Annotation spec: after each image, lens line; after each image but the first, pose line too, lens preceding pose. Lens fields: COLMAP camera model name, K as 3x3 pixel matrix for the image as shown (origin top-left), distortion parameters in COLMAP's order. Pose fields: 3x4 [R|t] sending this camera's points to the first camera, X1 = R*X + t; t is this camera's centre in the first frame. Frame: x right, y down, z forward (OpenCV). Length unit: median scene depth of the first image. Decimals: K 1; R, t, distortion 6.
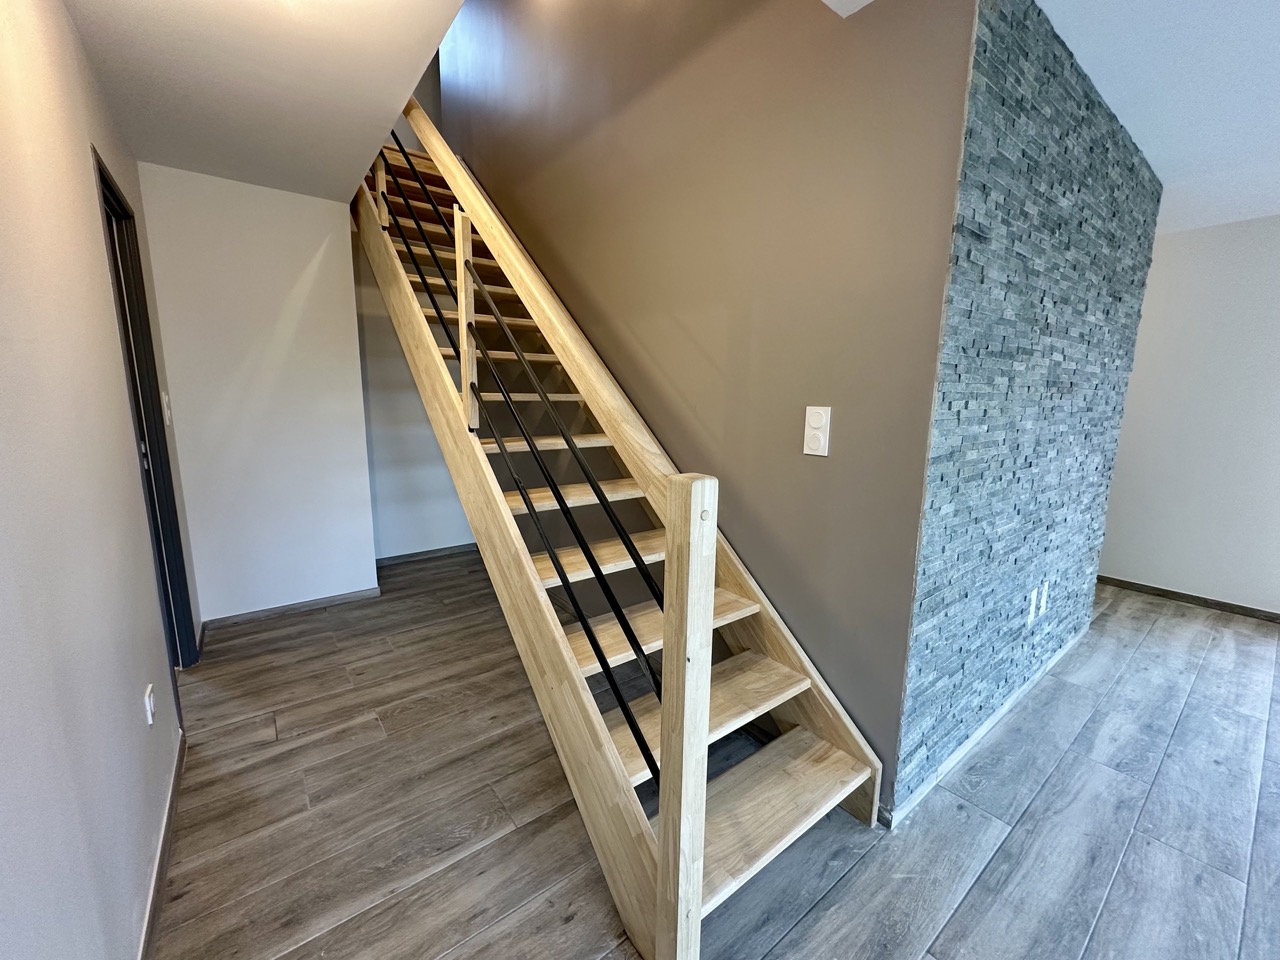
lens RADIAL K [[509.8, 0, 640.0], [0, 509.8, 481.2], [0, 0, 1]] dist [-0.002907, 0.000836]
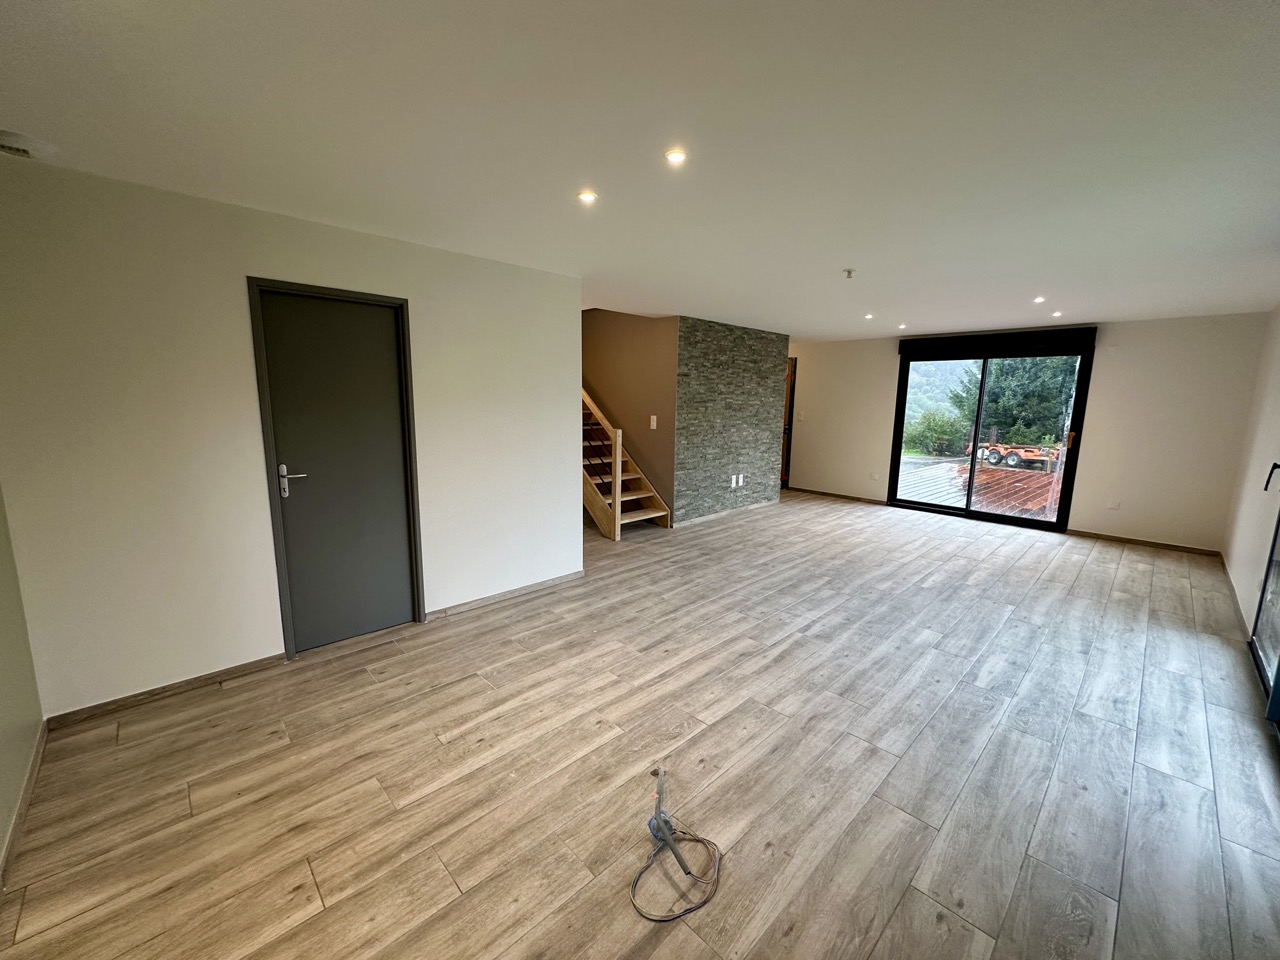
lens RADIAL K [[509.8, 0, 638.2], [0, 509.8, 479.9], [0, 0, 1]] dist [-0.002907, 0.000836]
pose [[0.993874, -0.012398, 0.109826, -0.154280], [0.012983, 0.999905, -0.004617, 0.310220], [-0.109758, 0.006015, 0.993940, -2.456005]]
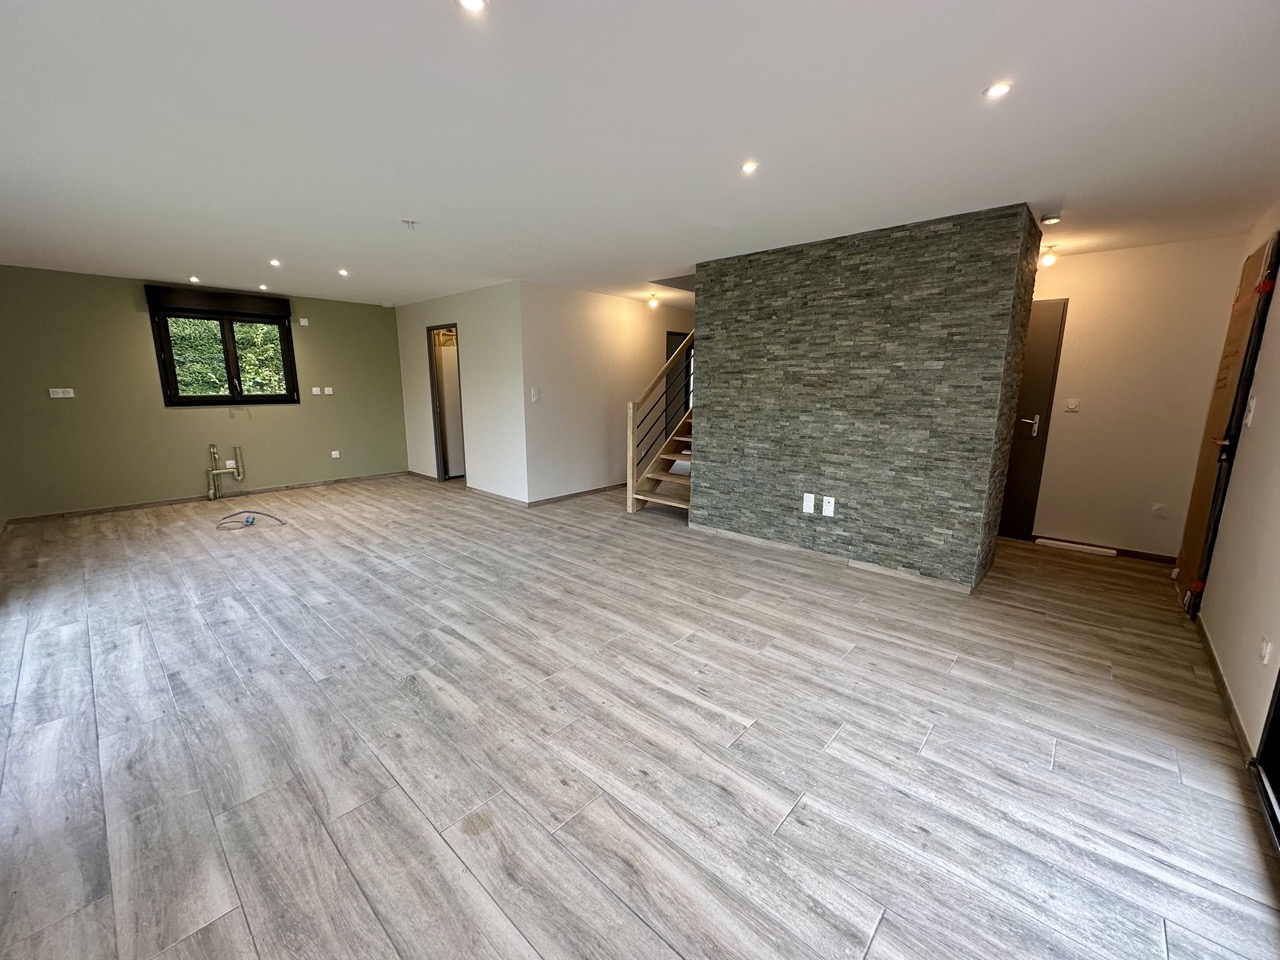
lens RADIAL K [[509.8, 0, 639.1], [0, 509.8, 479.5], [0, 0, 1]] dist [-0.002907, 0.000836]
pose [[0.176314, 0.176679, -0.968348, 3.072451], [-0.167611, 0.974782, 0.147334, -0.006307], [0.969959, 0.136329, 0.201481, 0.037027]]
